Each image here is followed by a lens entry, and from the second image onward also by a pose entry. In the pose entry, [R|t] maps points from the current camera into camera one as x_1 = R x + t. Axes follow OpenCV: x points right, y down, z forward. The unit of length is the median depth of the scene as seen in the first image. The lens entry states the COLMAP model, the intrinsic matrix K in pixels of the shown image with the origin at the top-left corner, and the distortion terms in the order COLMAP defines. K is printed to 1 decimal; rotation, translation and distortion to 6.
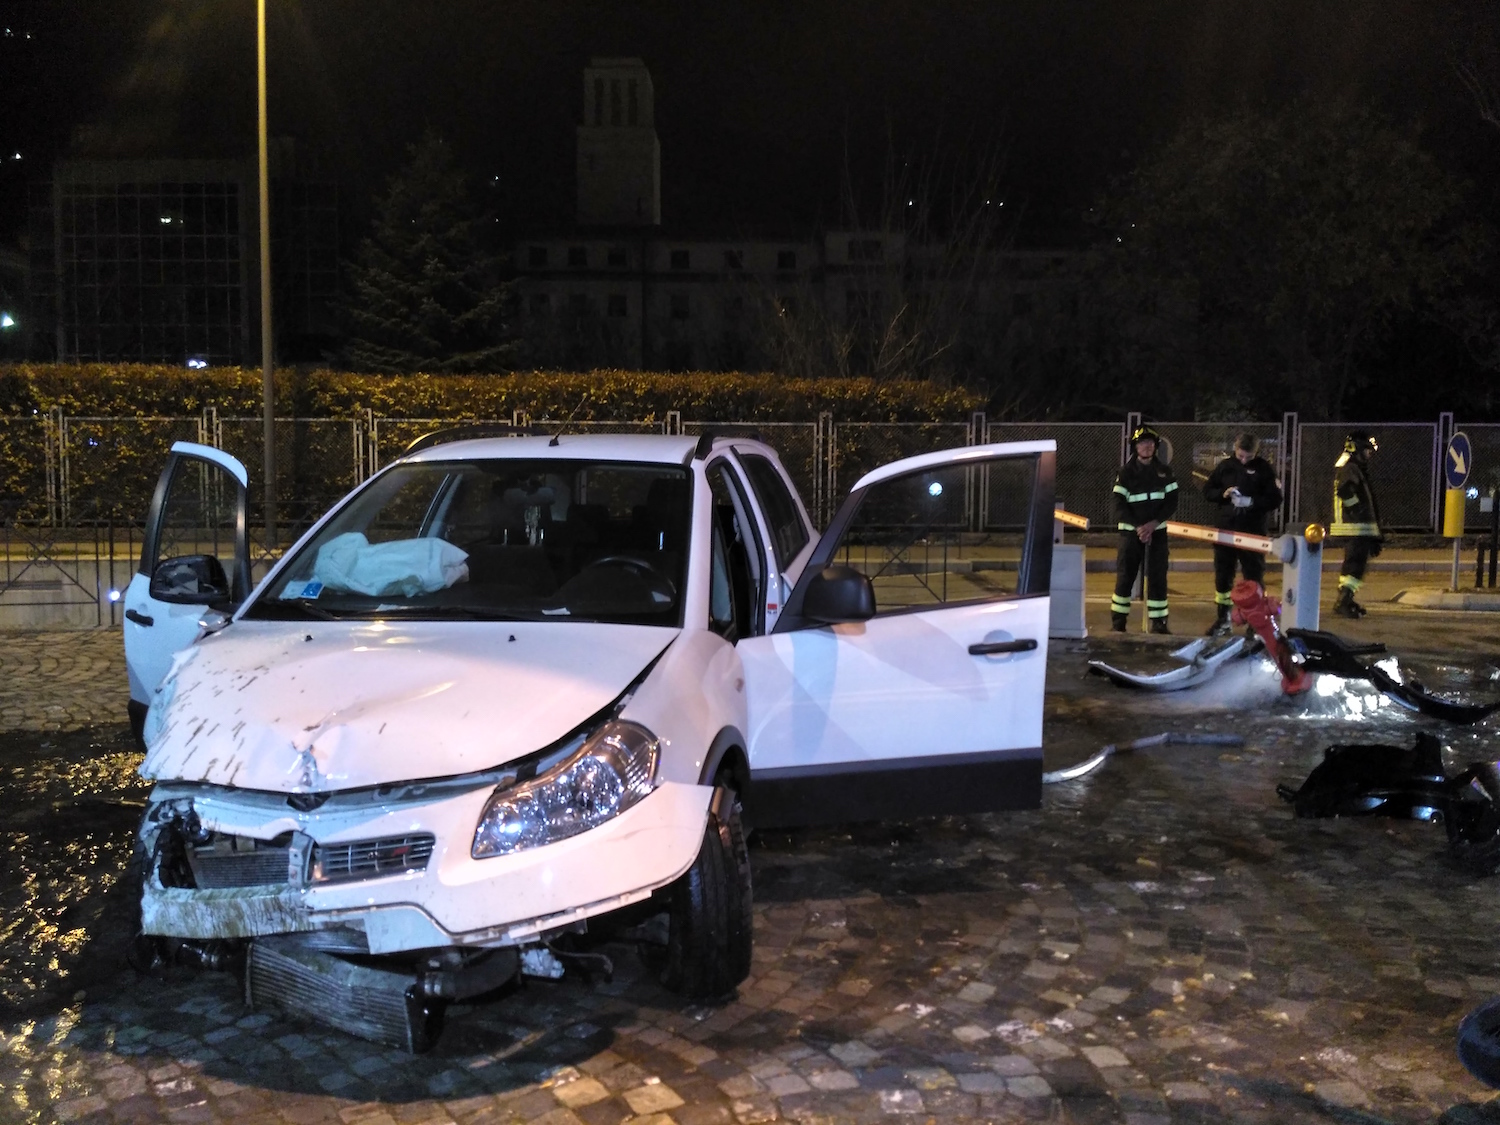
lens RADIAL K [[1390.6, 0, 750.0], [0, 1390.6, 562.5], [0, 0, 1]] dist [-0.036098, -0.005882]
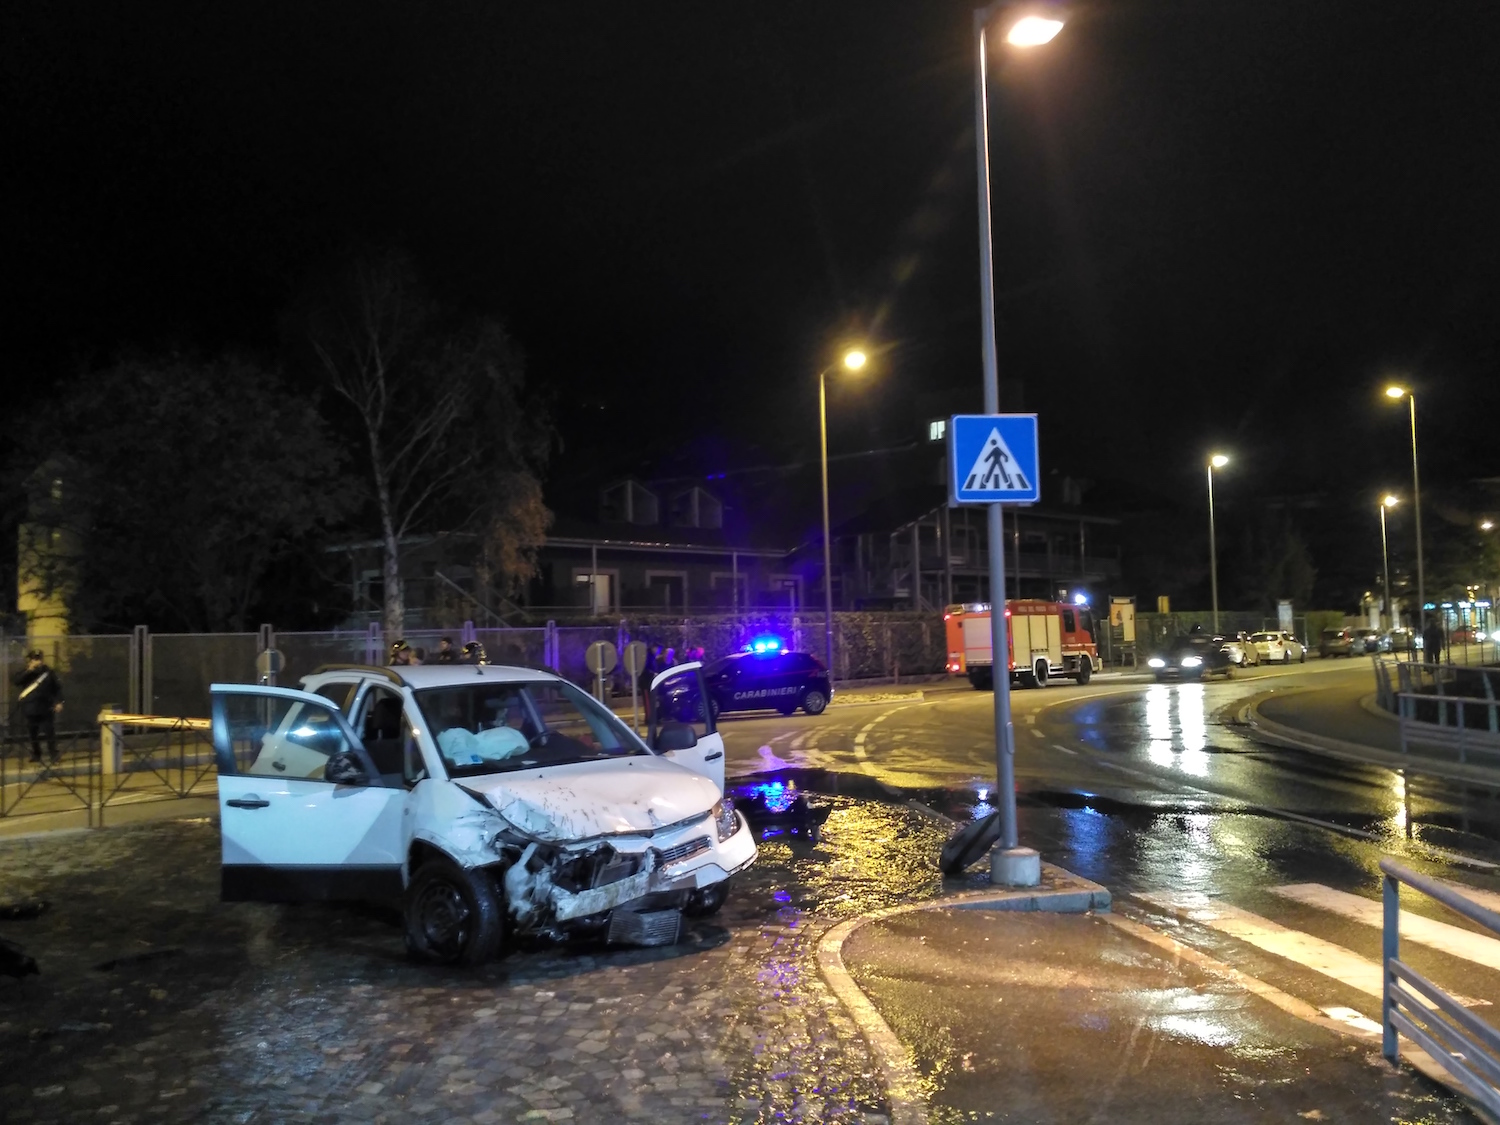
lens RADIAL K [[1390.6, 0, 750.0], [0, 1390.6, 562.5], [0, 0, 1]] dist [-0.036098, -0.005882]
pose [[0.618462, 0.016700, 0.785637, -2.026149], [0.093798, 0.991057, -0.094905, -0.040120], [-0.780197, 0.132386, 0.611365, -0.600756]]
